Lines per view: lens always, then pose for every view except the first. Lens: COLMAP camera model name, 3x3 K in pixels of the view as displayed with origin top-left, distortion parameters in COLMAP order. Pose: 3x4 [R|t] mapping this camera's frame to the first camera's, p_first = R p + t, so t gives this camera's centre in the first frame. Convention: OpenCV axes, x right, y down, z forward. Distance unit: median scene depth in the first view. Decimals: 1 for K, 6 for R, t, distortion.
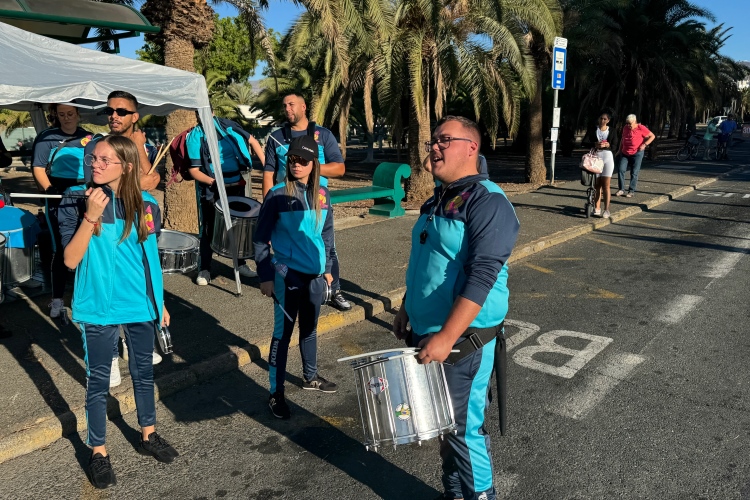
lens RADIAL K [[746.2, 0, 376.3], [0, 746.2, 252.1], [0, 0, 1]] dist [0.065431, 0.000000]
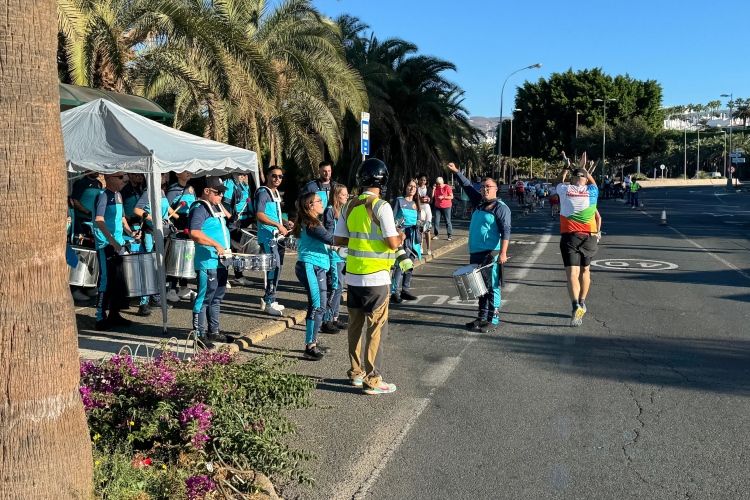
lens RADIAL K [[746.2, 0, 373.5], [0, 746.2, 248.3], [0, 0, 1]] dist [0.065431, 0.000000]
pose [[0.958841, -0.017775, 0.283388, -0.087828], [0.041102, 0.996216, -0.076580, 0.022151], [-0.280955, 0.085075, 0.955943, -0.124481]]
